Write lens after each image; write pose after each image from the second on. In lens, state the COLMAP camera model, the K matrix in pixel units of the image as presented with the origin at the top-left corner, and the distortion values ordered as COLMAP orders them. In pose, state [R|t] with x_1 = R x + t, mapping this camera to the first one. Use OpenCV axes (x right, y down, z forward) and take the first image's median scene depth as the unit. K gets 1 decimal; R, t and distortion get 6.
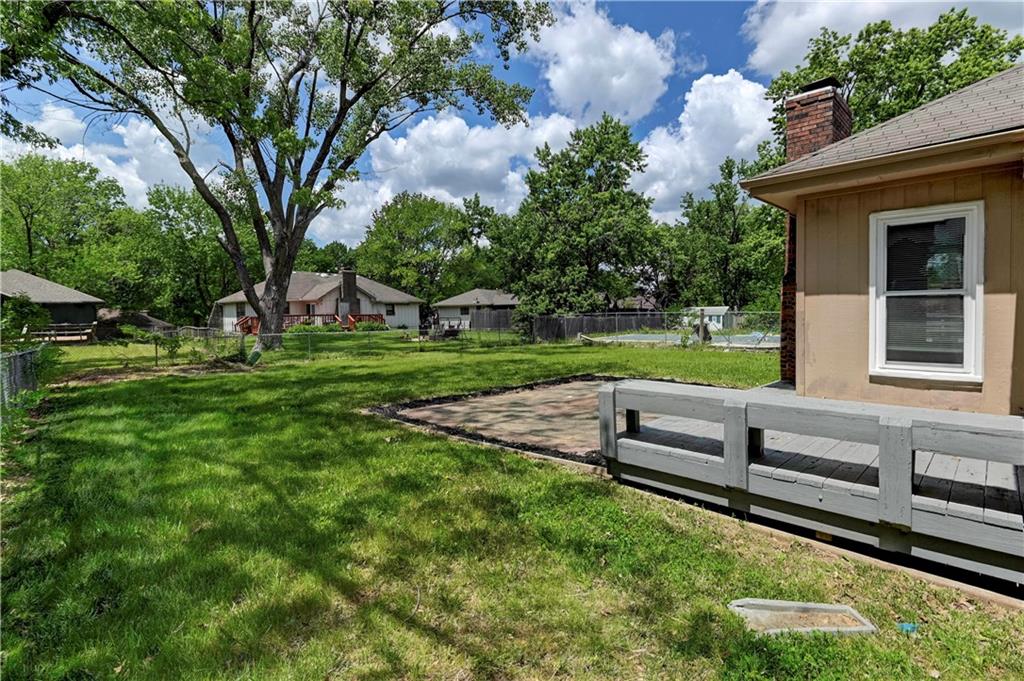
lens RADIAL K [[475.2, 0, 511.0], [0, 475.2, 339.7], [0, 0, 1]] dist [0.002690, -0.000119]
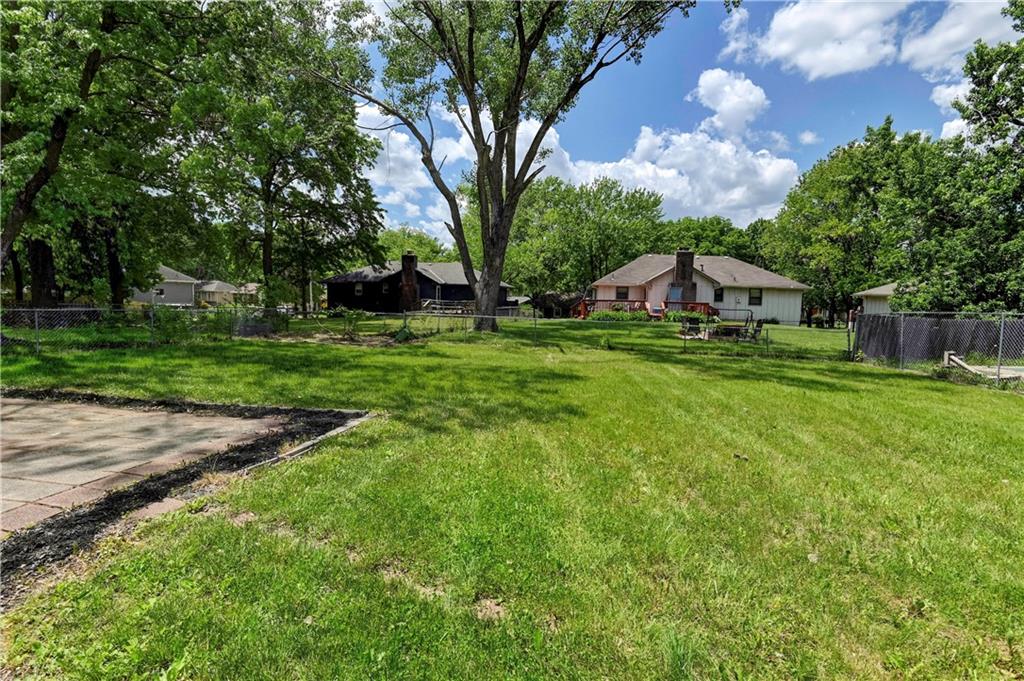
lens RADIAL K [[475.2, 0, 512.1], [0, 475.2, 334.0], [0, 0, 1]] dist [0.002690, -0.000119]
pose [[0.575174, 0.087089, -0.813382, 0.183166], [-0.077250, 0.995656, 0.051979, -0.015645], [0.814375, 0.032937, 0.579403, 0.260055]]
